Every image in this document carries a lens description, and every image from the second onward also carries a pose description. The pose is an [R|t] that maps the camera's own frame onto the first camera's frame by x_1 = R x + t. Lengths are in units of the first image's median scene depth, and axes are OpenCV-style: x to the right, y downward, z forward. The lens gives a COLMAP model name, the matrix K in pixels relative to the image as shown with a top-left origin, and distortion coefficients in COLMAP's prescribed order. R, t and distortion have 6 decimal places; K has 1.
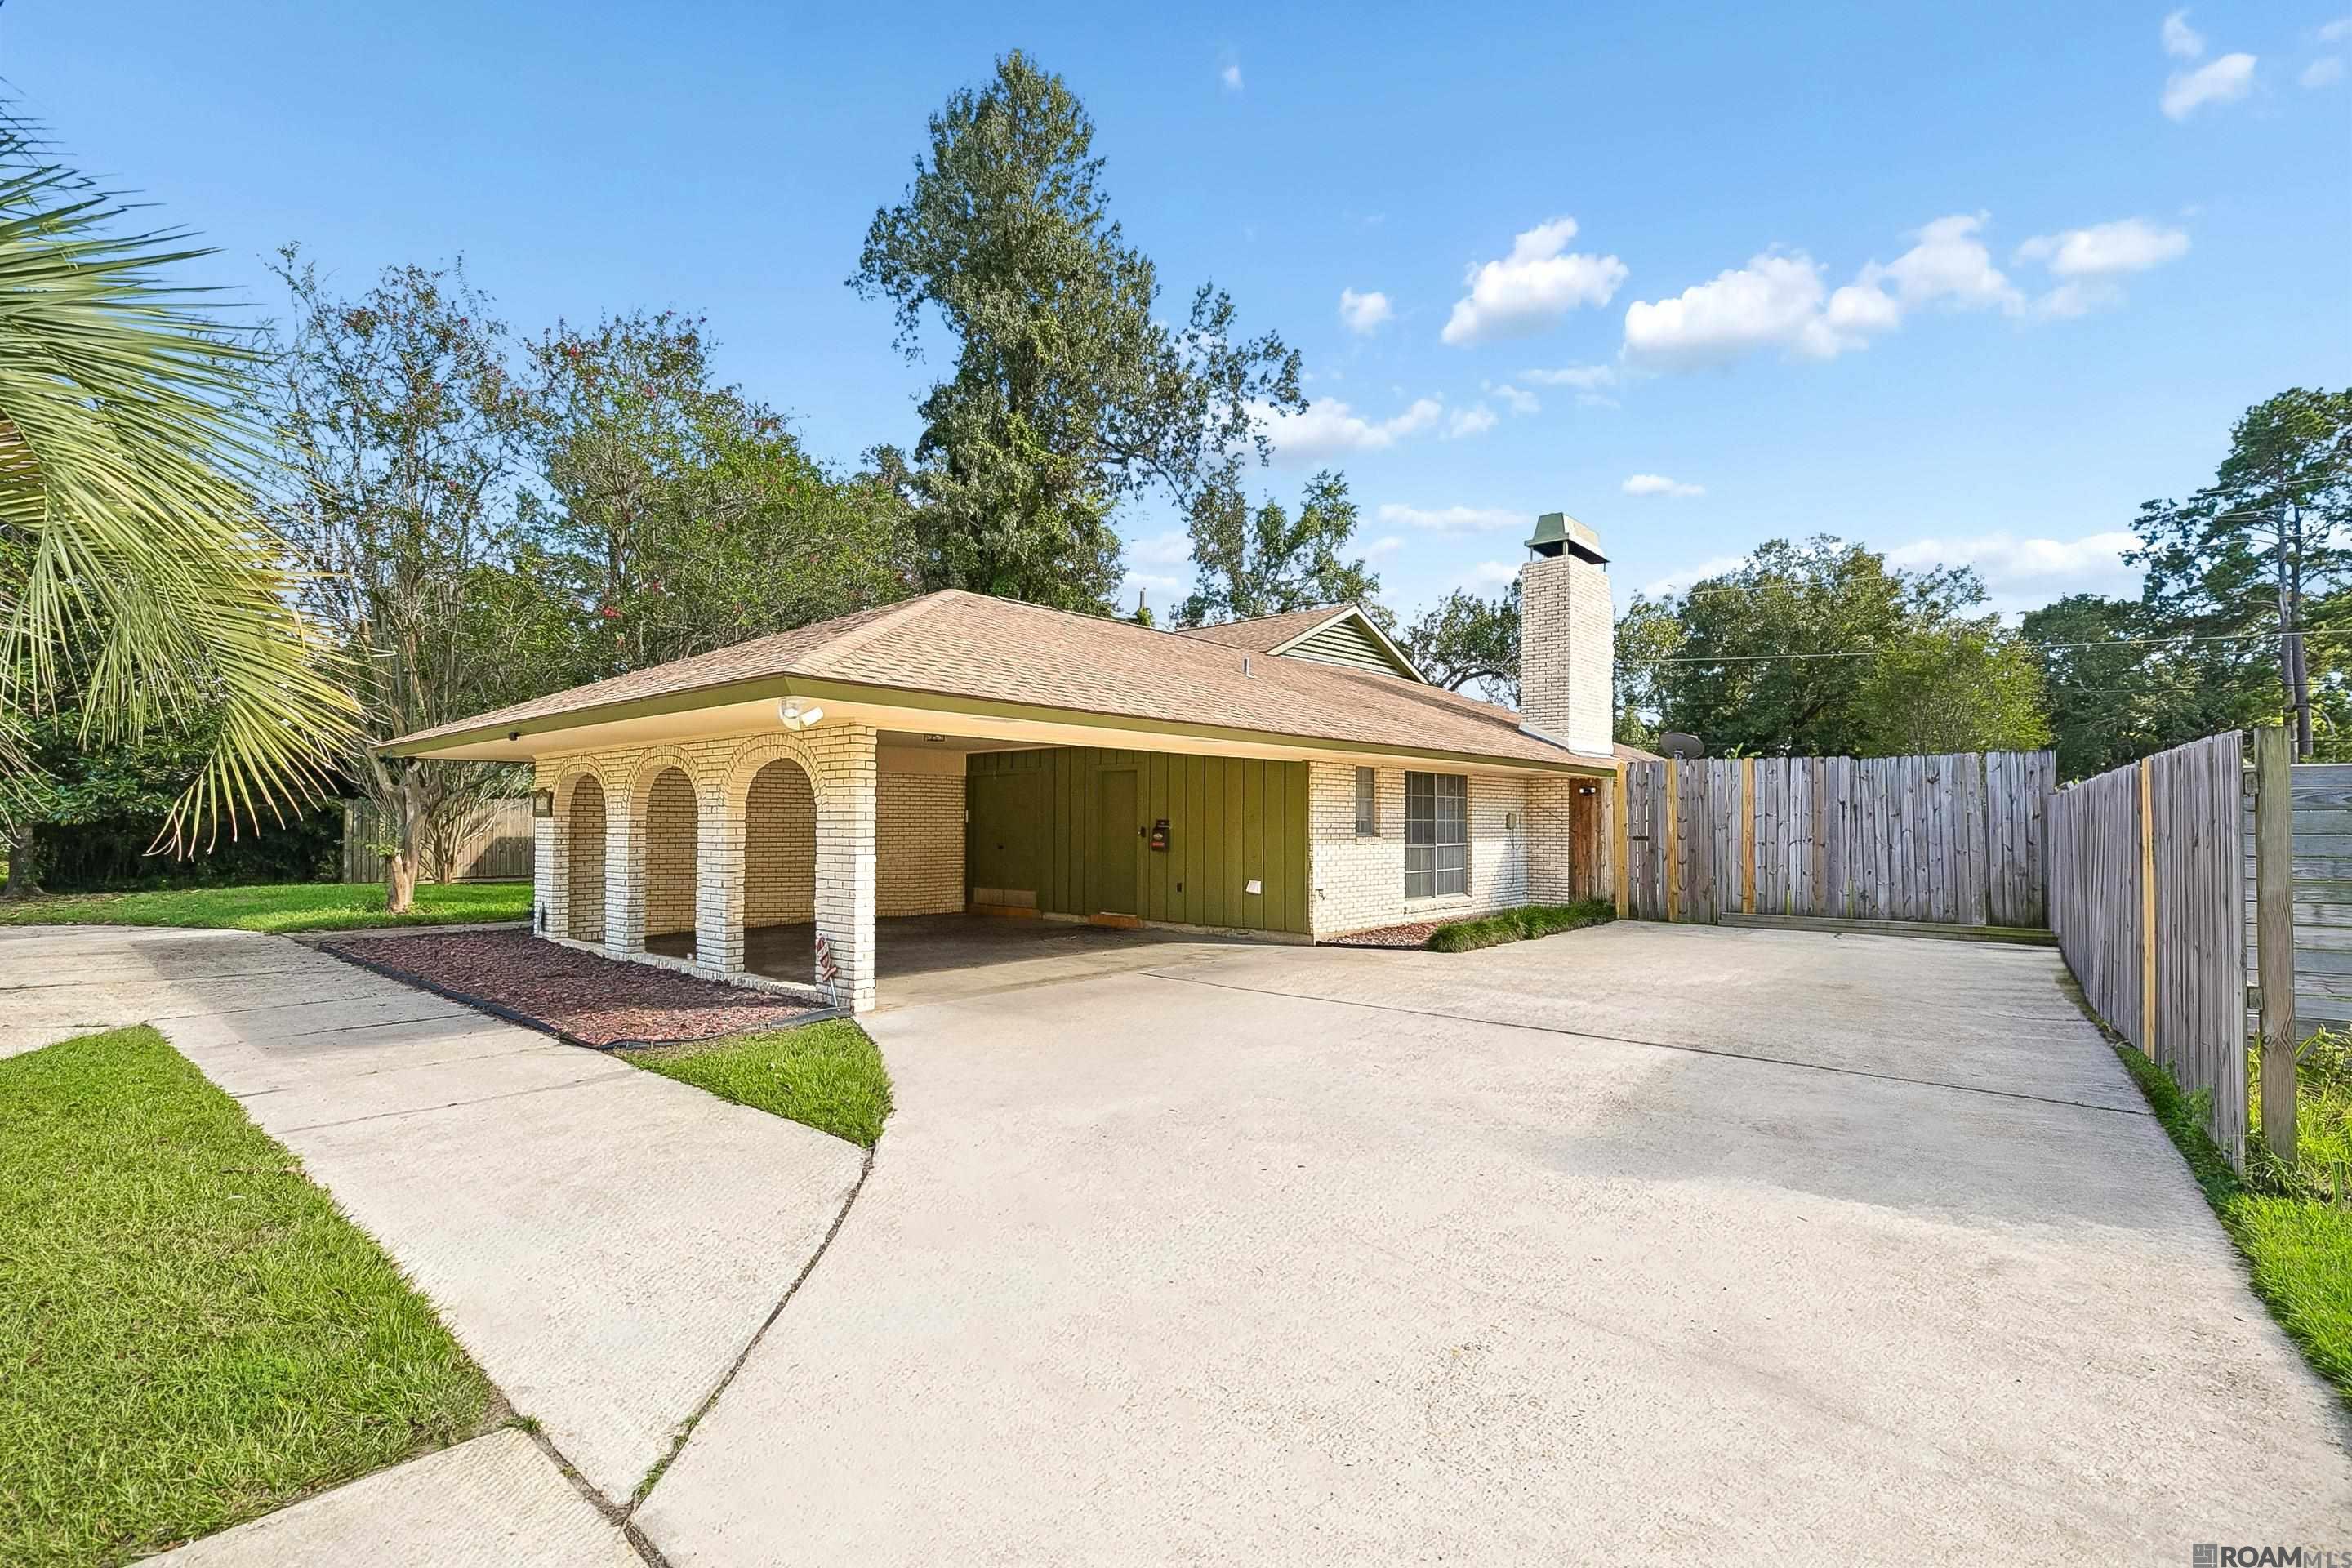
lens RADIAL K [[1065.4, 0, 1172.1], [0, 1065.4, 817.9], [0, 0, 1]] dist [0.000970, 0.000355]
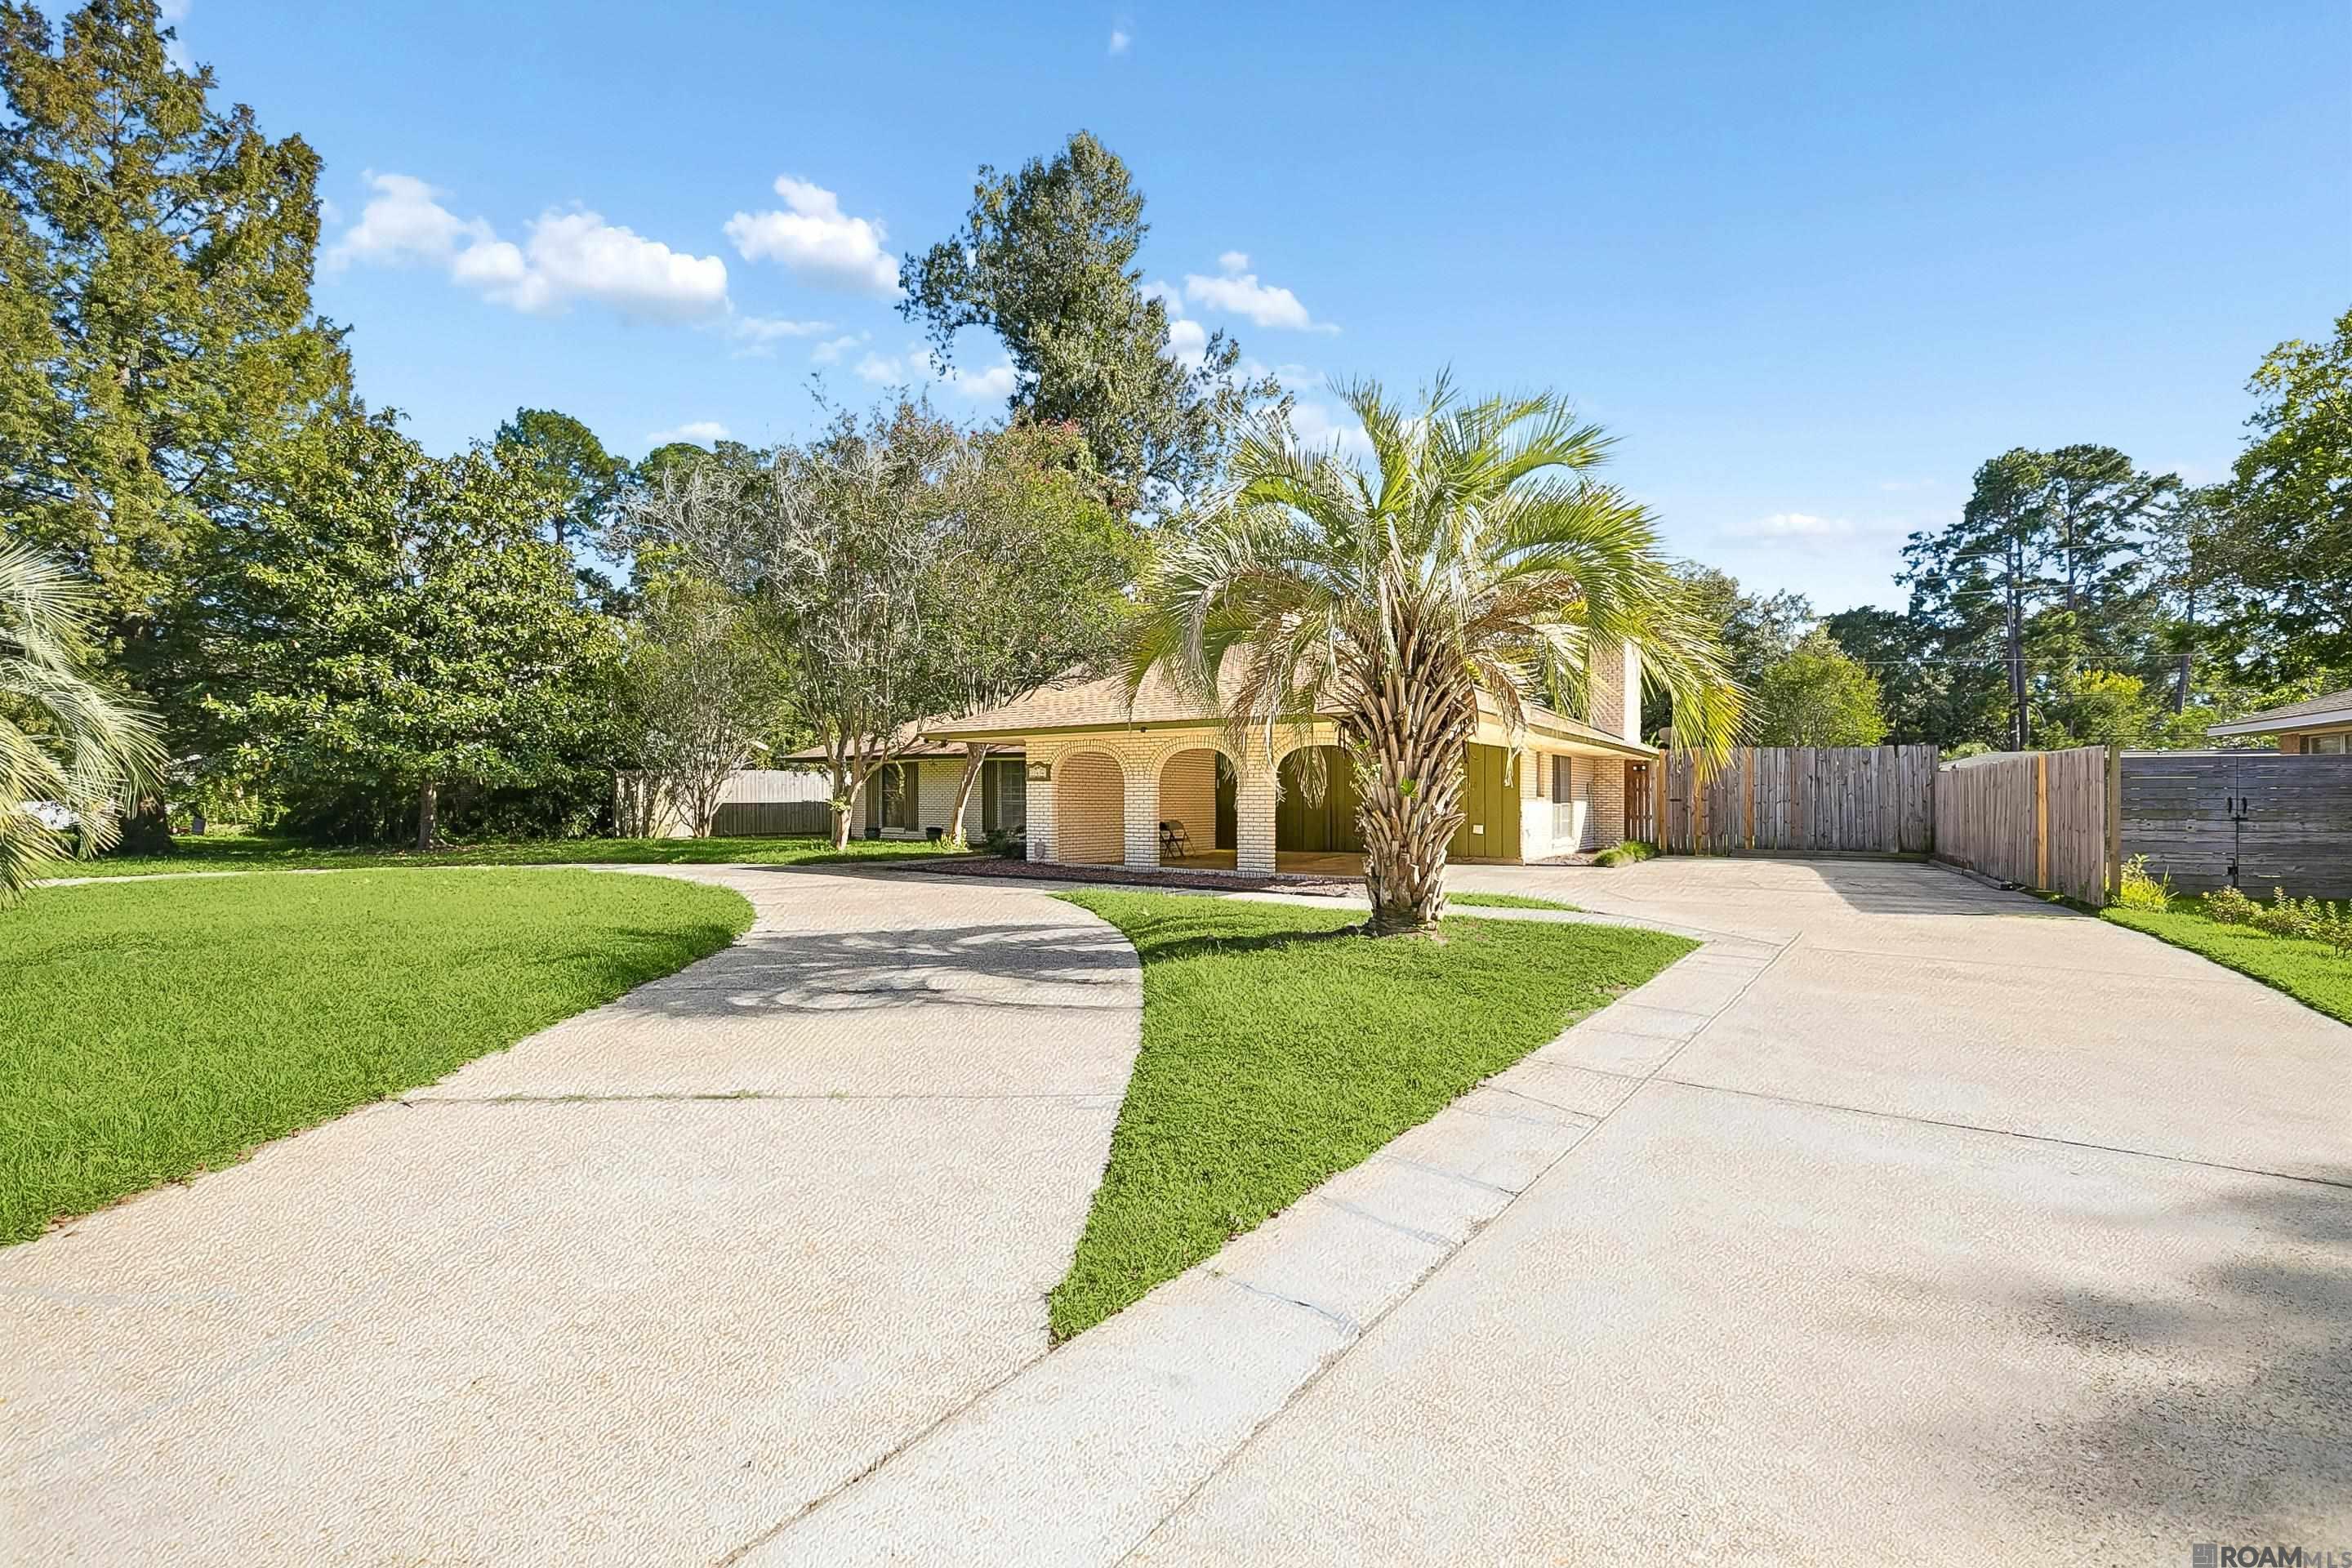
lens RADIAL K [[1071.1, 0, 1164.2], [0, 1071.1, 804.0], [0, 0, 1]] dist [0.001904, 0.000075]
pose [[0.988995, 0.001122, 0.147941, -0.106760], [-0.002386, 0.999962, 0.008367, 0.003070], [-0.147926, -0.008627, 0.988961, -0.081719]]
